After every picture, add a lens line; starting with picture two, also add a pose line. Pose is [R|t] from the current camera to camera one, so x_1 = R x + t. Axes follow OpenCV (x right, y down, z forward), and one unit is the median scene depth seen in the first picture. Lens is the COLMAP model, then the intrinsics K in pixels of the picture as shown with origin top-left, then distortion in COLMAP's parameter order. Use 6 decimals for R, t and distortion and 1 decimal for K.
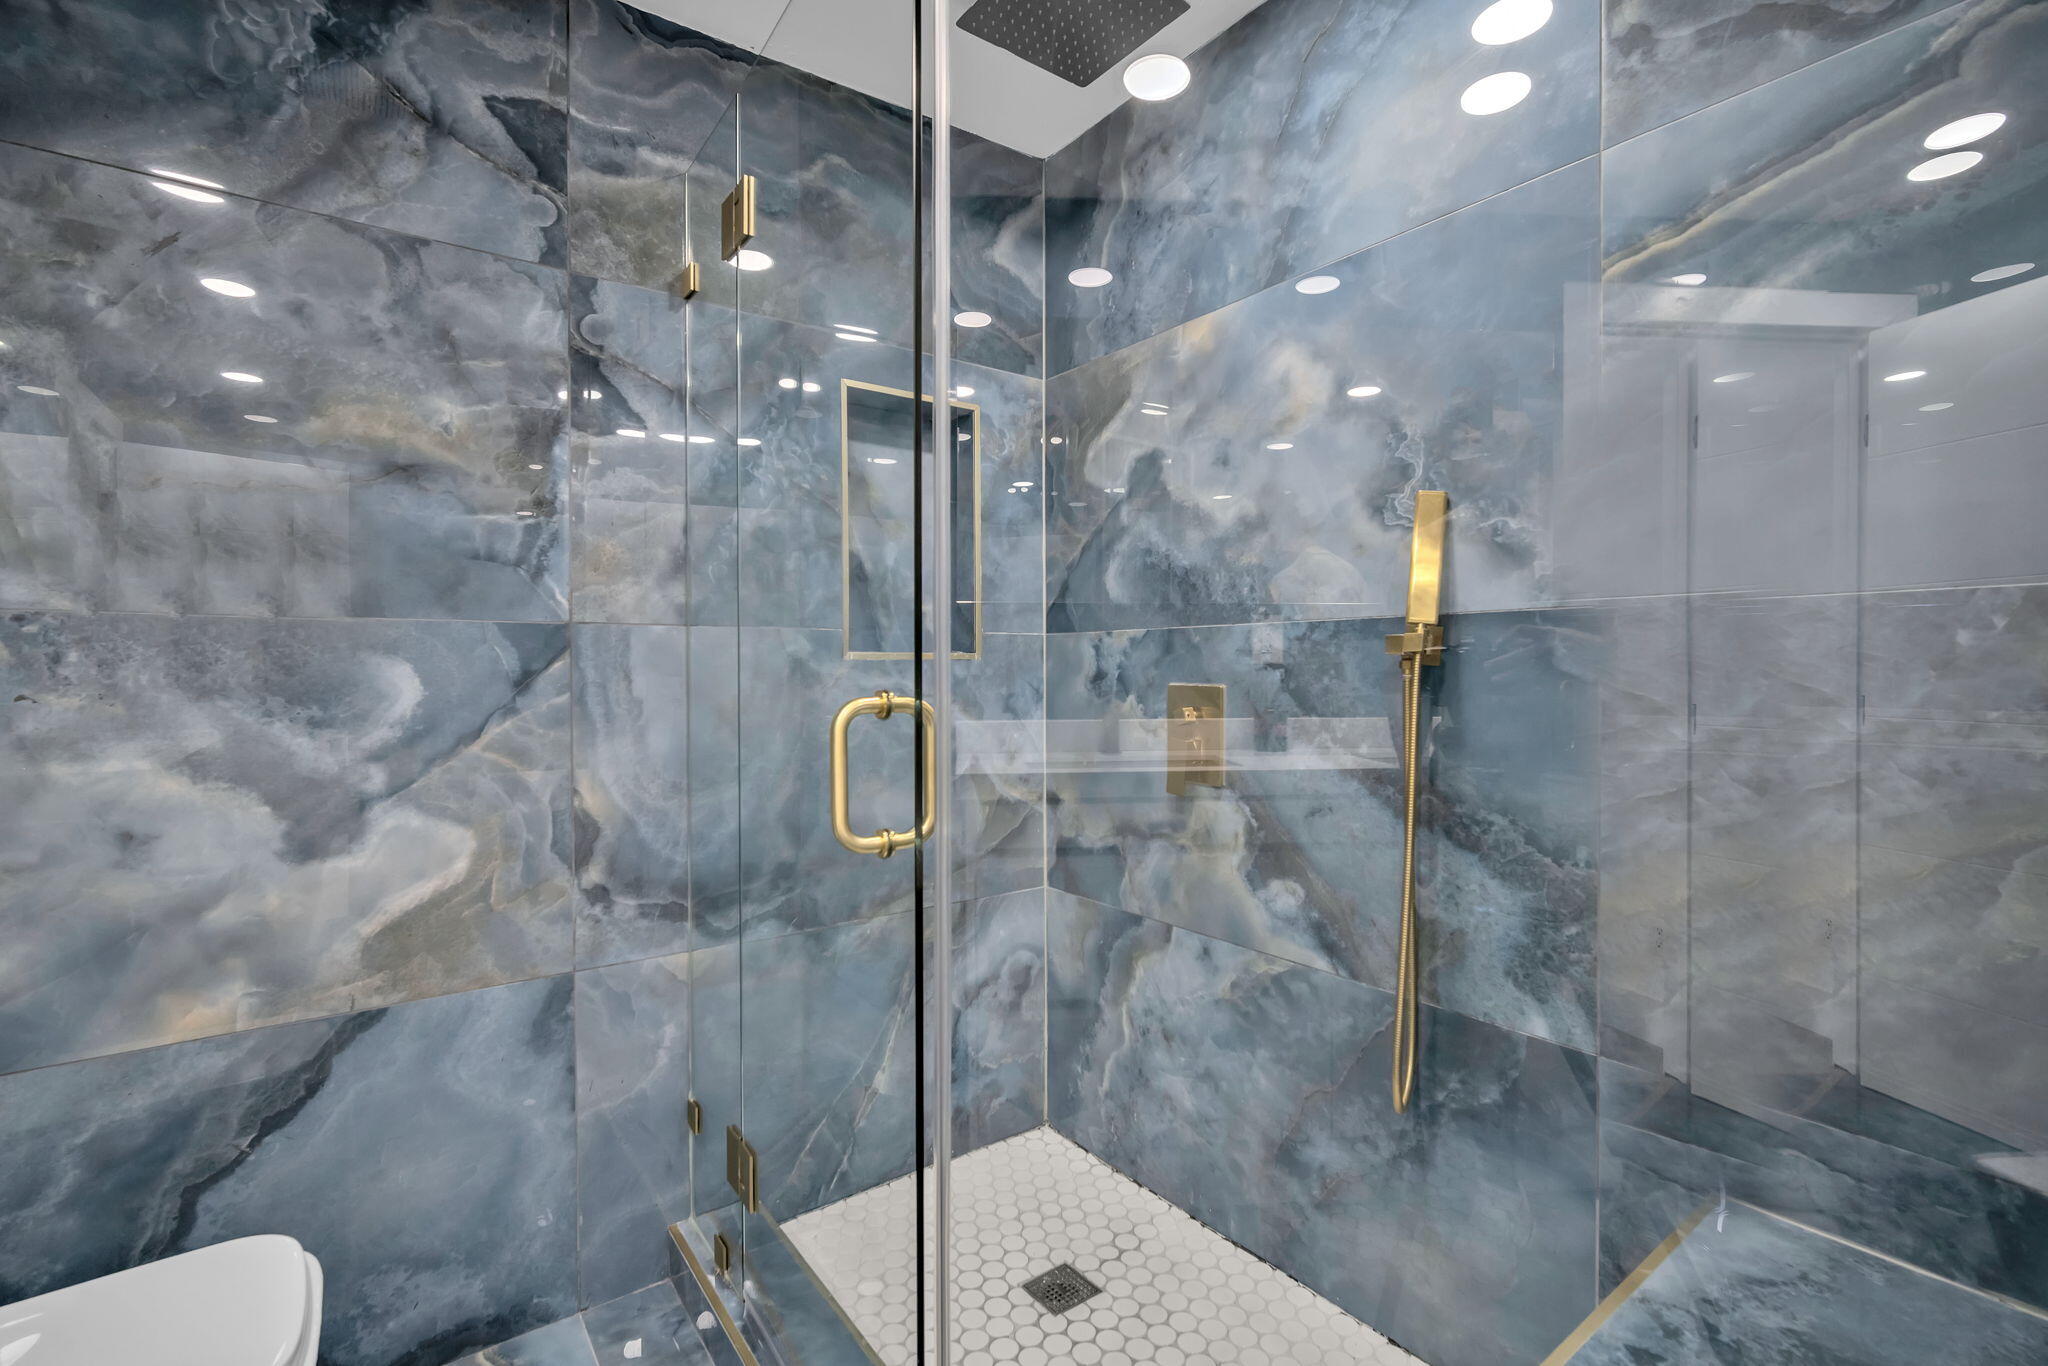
lens RADIAL K [[906.5, 0, 1022.4], [0, 906.5, 673.2], [0, 0, 1]] dist [-0.008112, 0.002249]
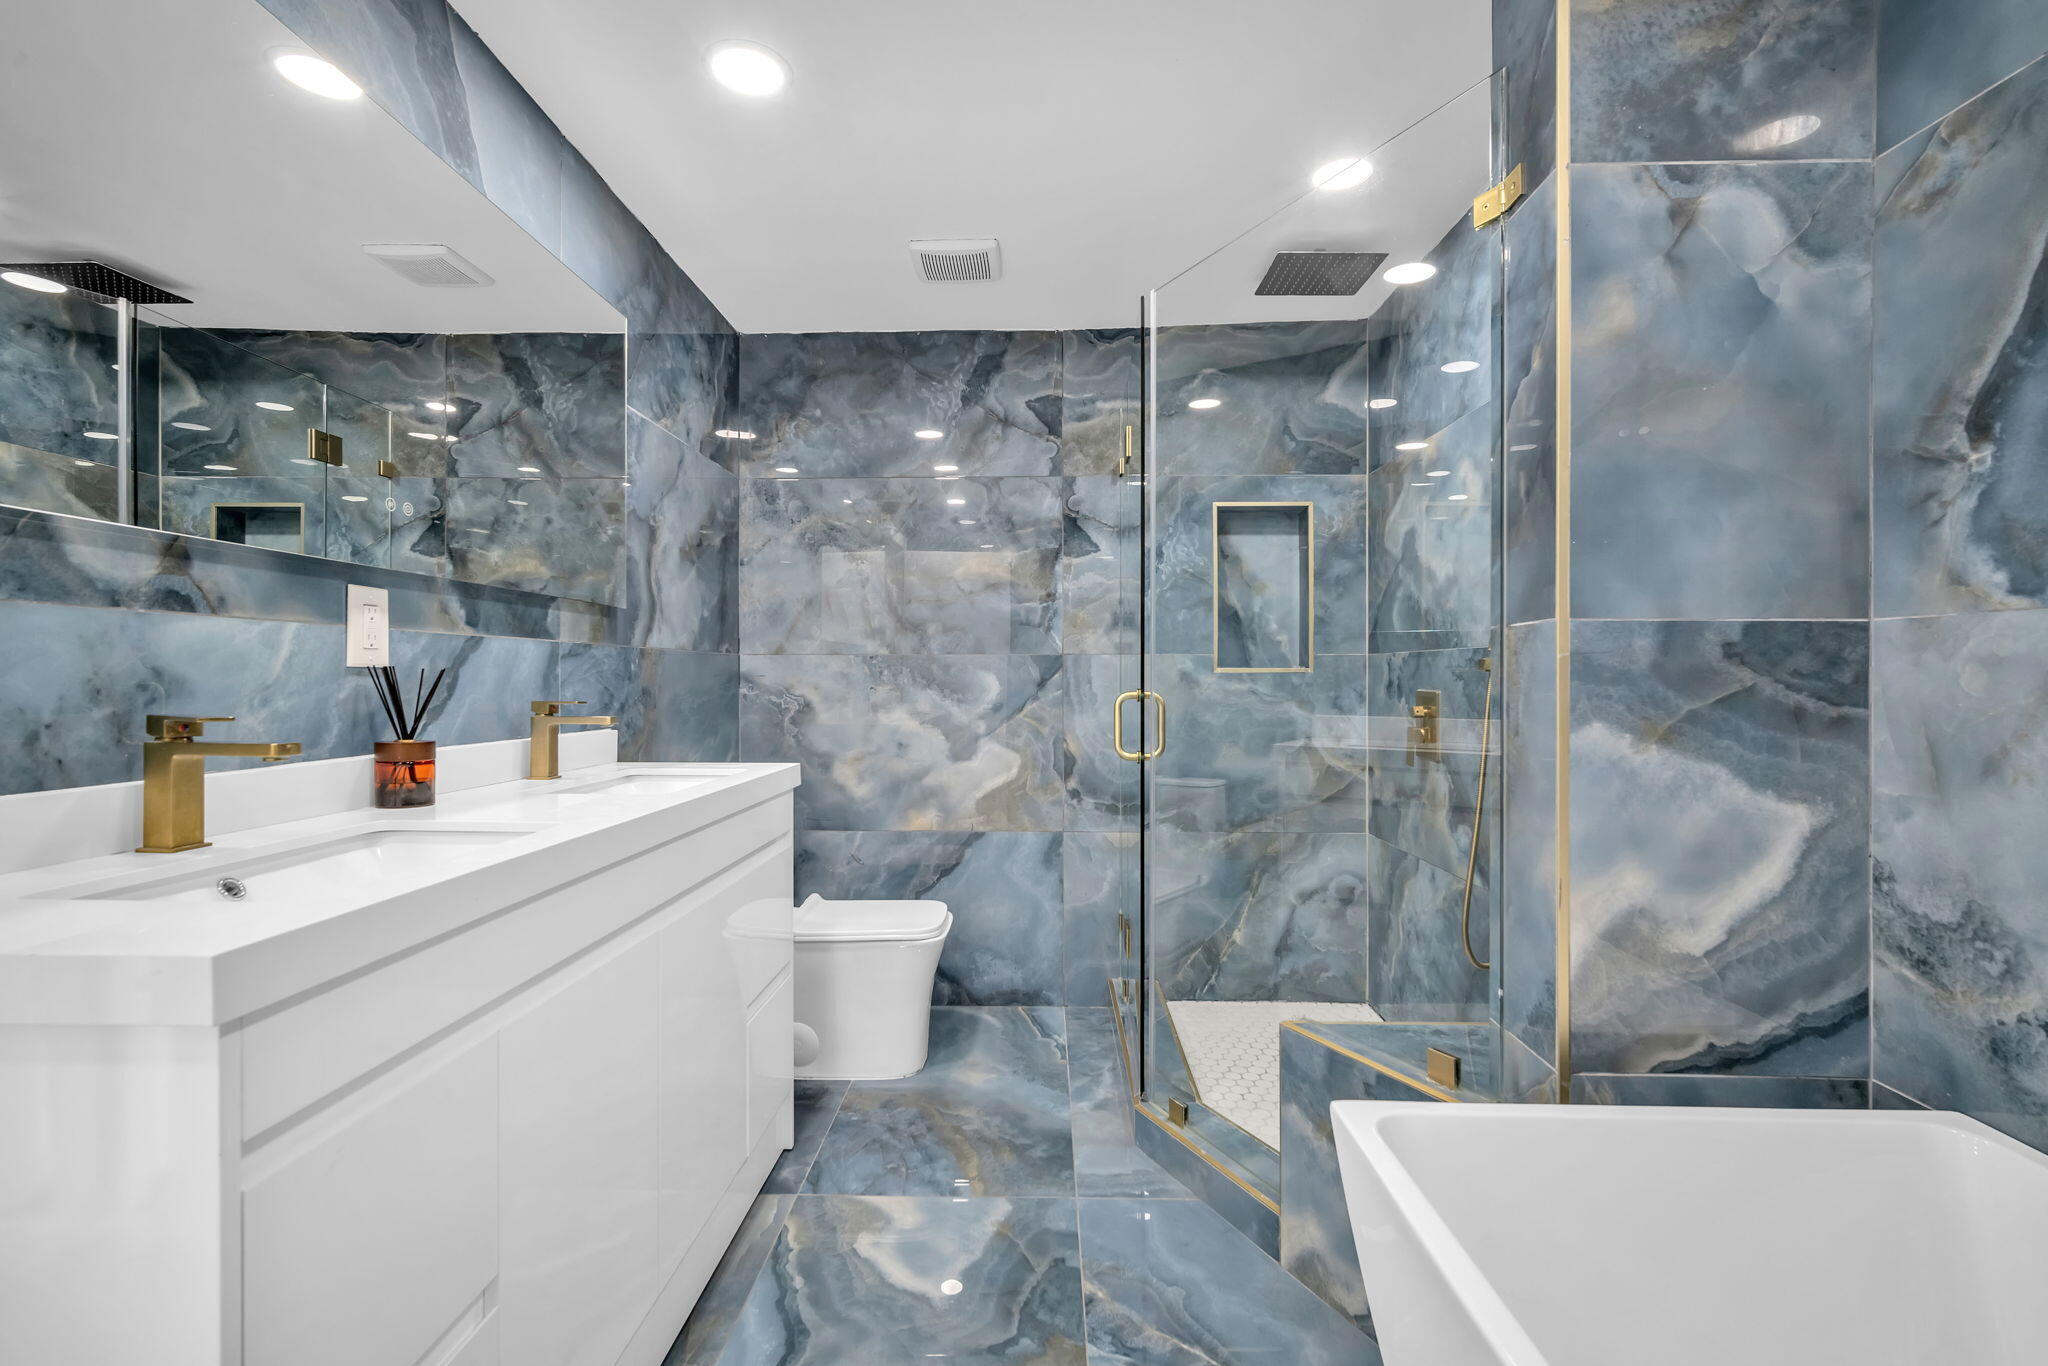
lens RADIAL K [[906.5, 0, 1024.6], [0, 906.5, 680.6], [0, 0, 1]] dist [-0.008112, 0.002249]
pose [[0.785496, 0.007183, -0.618825, 0.639051], [-0.006796, 0.999972, 0.002982, -0.003775], [0.618829, 0.001863, 0.785523, -0.585777]]
